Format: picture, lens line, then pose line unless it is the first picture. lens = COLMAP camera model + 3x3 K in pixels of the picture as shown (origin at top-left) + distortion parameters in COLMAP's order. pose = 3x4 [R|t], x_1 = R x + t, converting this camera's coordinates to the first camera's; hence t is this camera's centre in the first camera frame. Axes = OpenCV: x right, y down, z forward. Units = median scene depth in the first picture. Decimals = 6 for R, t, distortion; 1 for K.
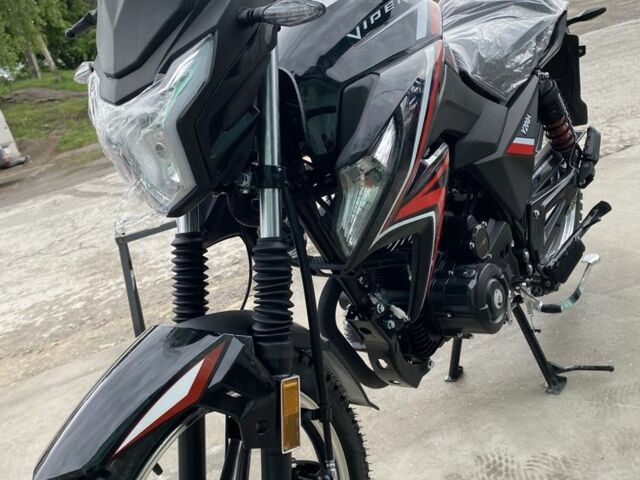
lens RADIAL K [[660.8, 0, 302.9], [0, 660.8, 239.6], [0, 0, 1]] dist [0.074912, -0.189063]
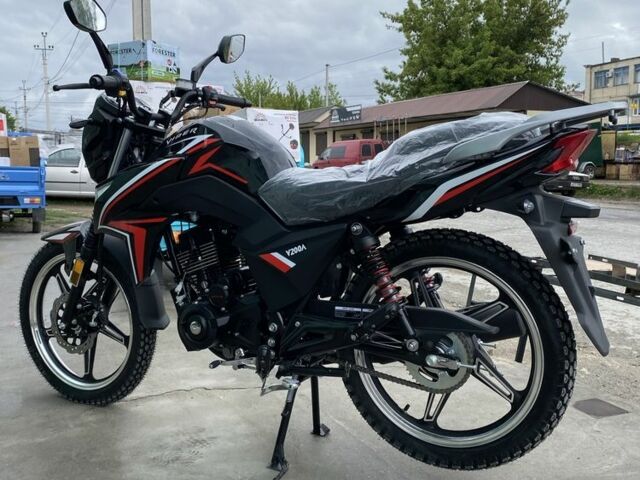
lens RADIAL K [[643.5, 0, 307.6], [0, 643.5, 240.1], [0, 0, 1]] dist [0.132762, -0.232379]
pose [[0.153167, 0.394220, -0.906162, 1.324693], [-0.350794, 0.878952, 0.323089, -0.546736], [0.923842, 0.268390, 0.272916, 0.636467]]
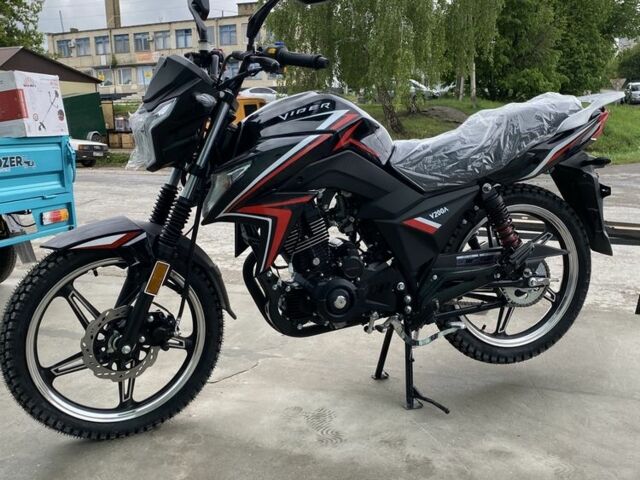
lens RADIAL K [[656.2, 0, 309.6], [0, 656.2, 246.2], [0, 0, 1]] dist [0.071566, -0.142922]
pose [[0.778795, 0.366184, -0.509300, 0.801779], [-0.384735, 0.920116, 0.073242, -0.096709], [0.495436, 0.138906, 0.857466, -0.311469]]
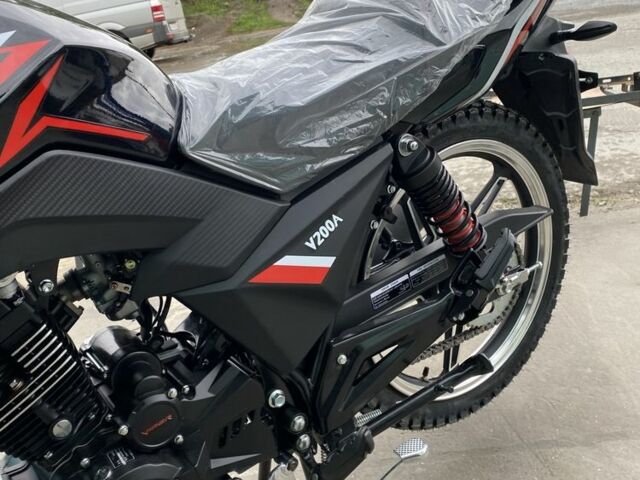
lens RADIAL K [[643.5, 0, 307.6], [0, 643.5, 240.1], [0, 0, 1]] dist [0.132762, -0.232379]
pose [[0.948242, 0.219713, -0.229265, 0.425780], [-0.181109, 0.967243, 0.177879, -0.250047], [0.260837, -0.127150, 0.956973, 0.396384]]
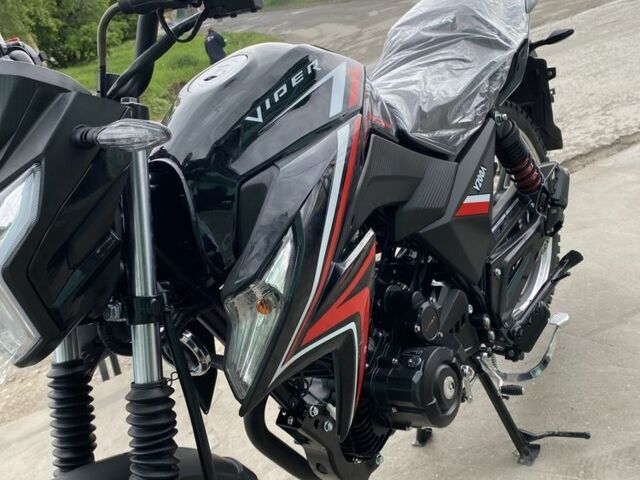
lens RADIAL K [[661.6, 0, 314.1], [0, 661.6, 241.4], [0, 0, 1]] dist [0.070237, -0.164474]
pose [[0.999008, -0.044309, 0.004343, 0.097514], [0.044190, 0.998723, 0.024492, -0.112379], [-0.005422, -0.024276, 0.999691, 0.095026]]
